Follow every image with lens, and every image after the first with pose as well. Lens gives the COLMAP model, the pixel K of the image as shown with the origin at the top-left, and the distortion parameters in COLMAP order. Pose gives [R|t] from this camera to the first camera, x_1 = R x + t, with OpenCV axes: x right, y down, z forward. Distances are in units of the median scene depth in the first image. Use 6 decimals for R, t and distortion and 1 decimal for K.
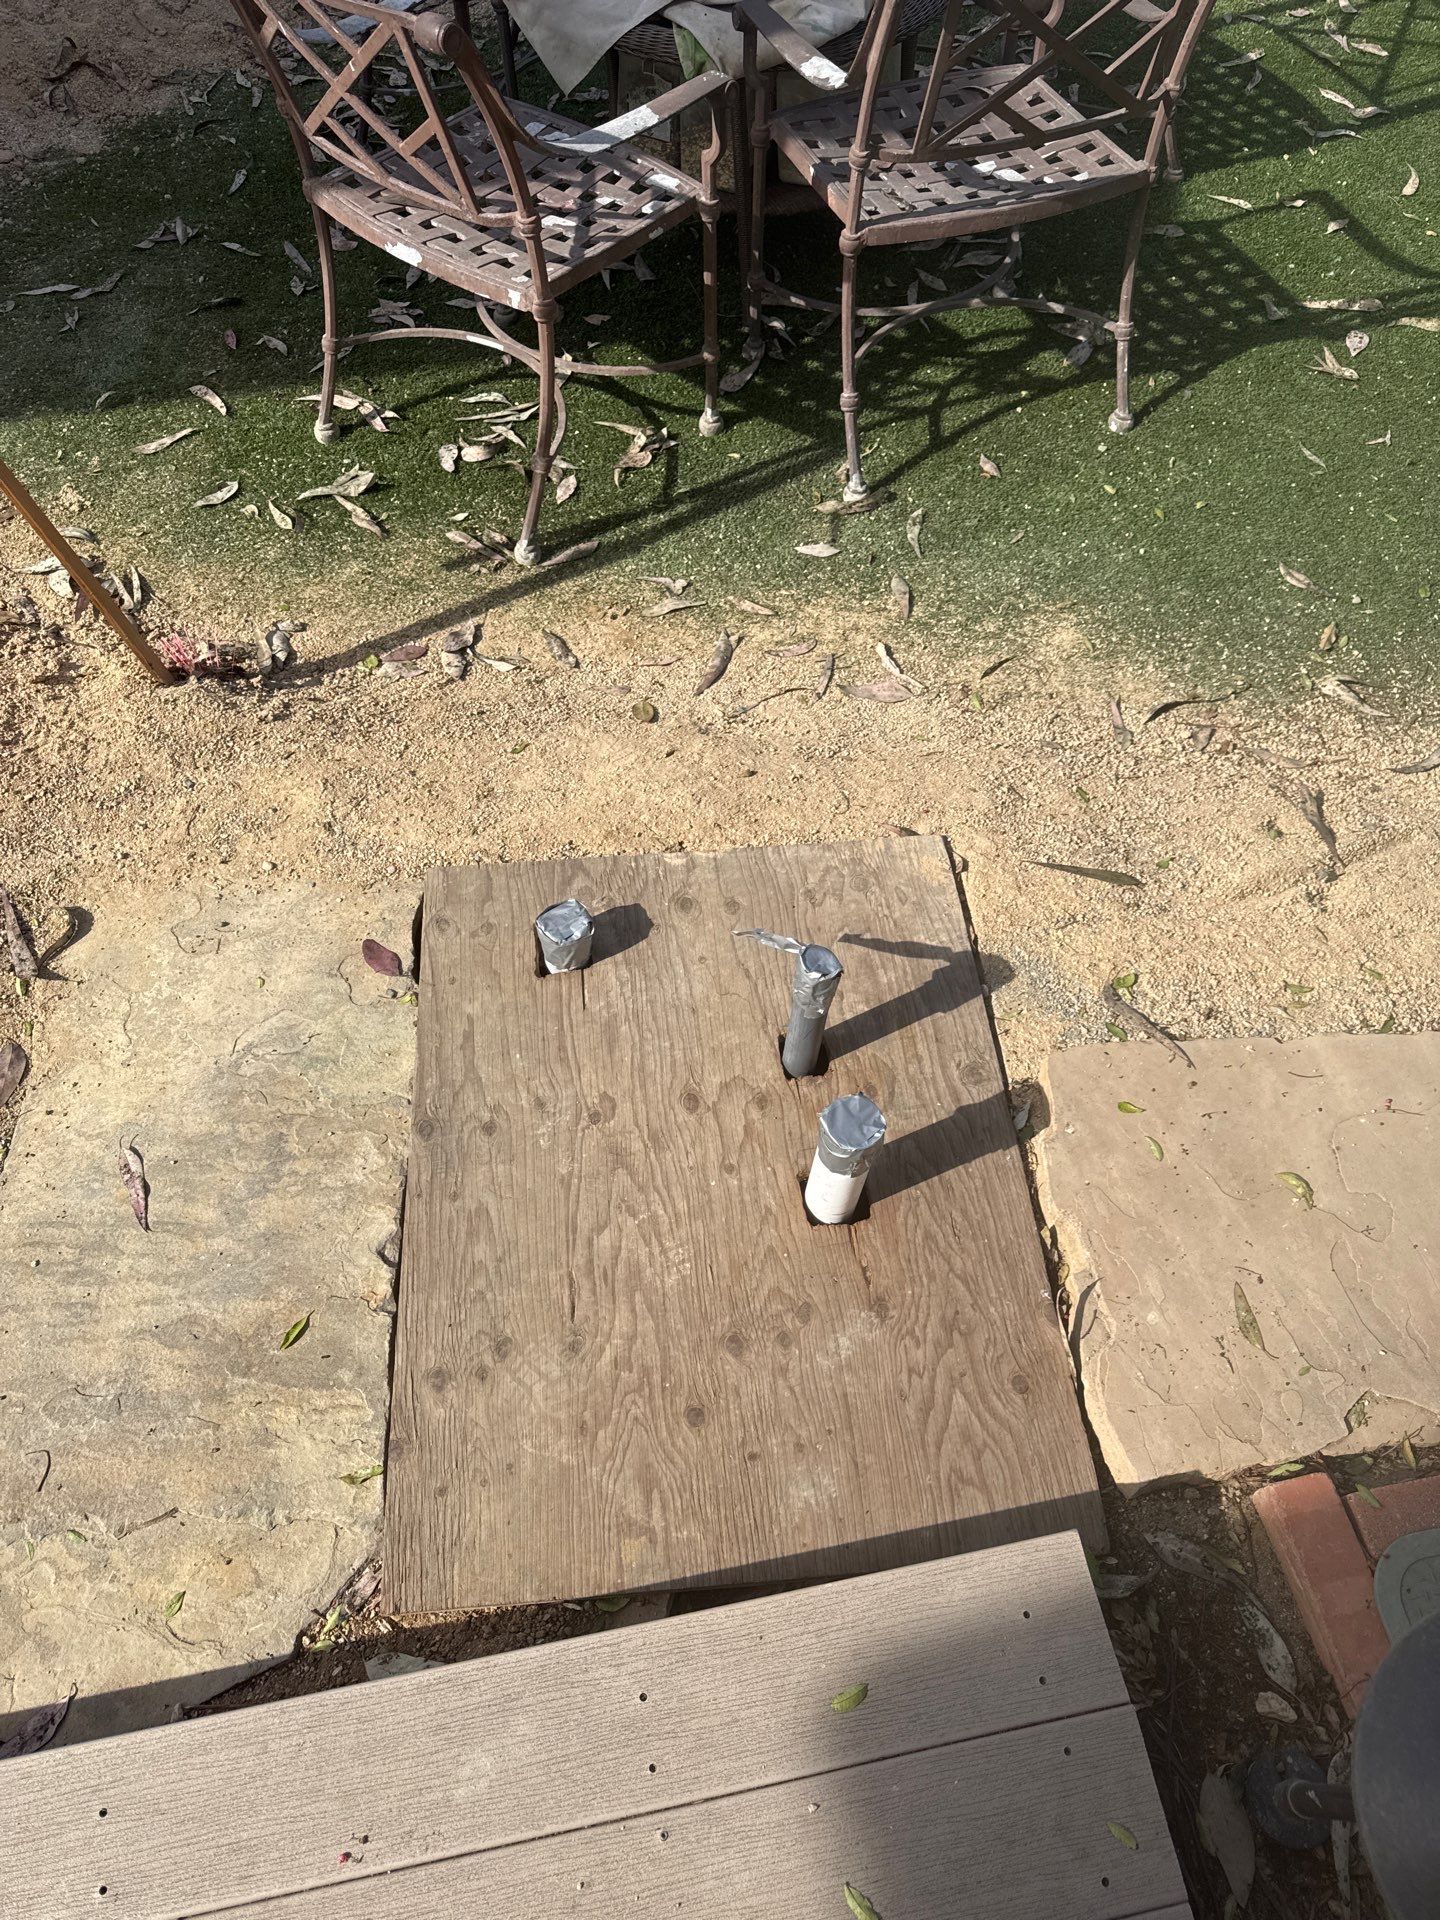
lens RADIAL K [[1396.0, 0, 719.4], [0, 1396.0, 978.3], [0, 0, 1]] dist [0.050648, -0.068950]
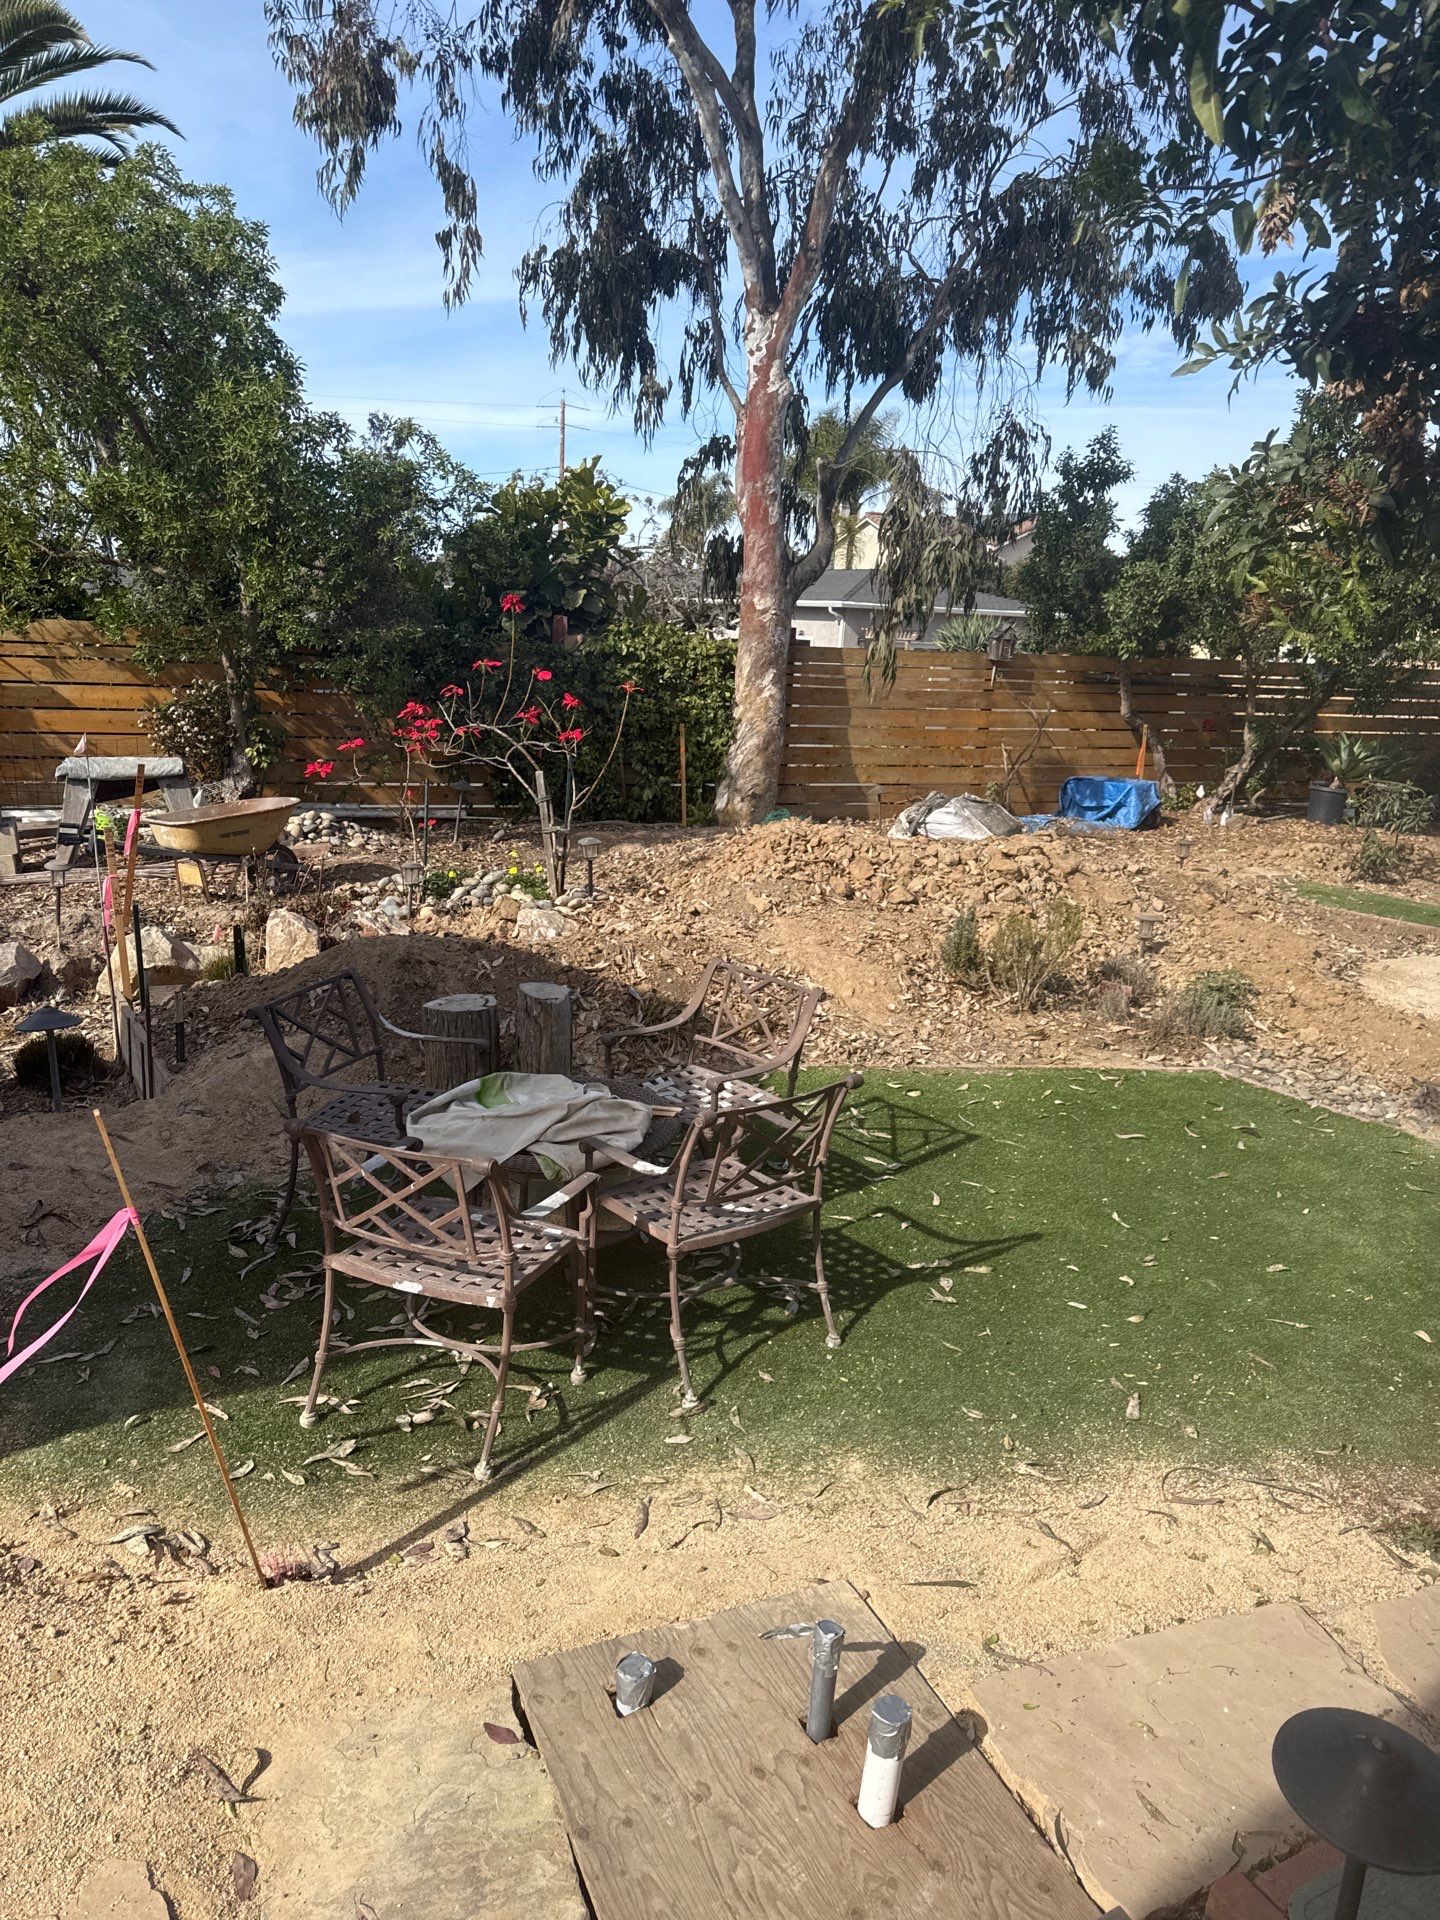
lens RADIAL K [[1341.8, 0, 710.5], [0, 1341.8, 942.9], [0, 0, 1]] dist [0.187980, -0.395709]
pose [[0.951889, -0.030990, 0.304872, -0.326738], [0.229094, 0.732718, -0.640812, 0.247089], [-0.203526, 0.679827, 0.704566, -0.390203]]
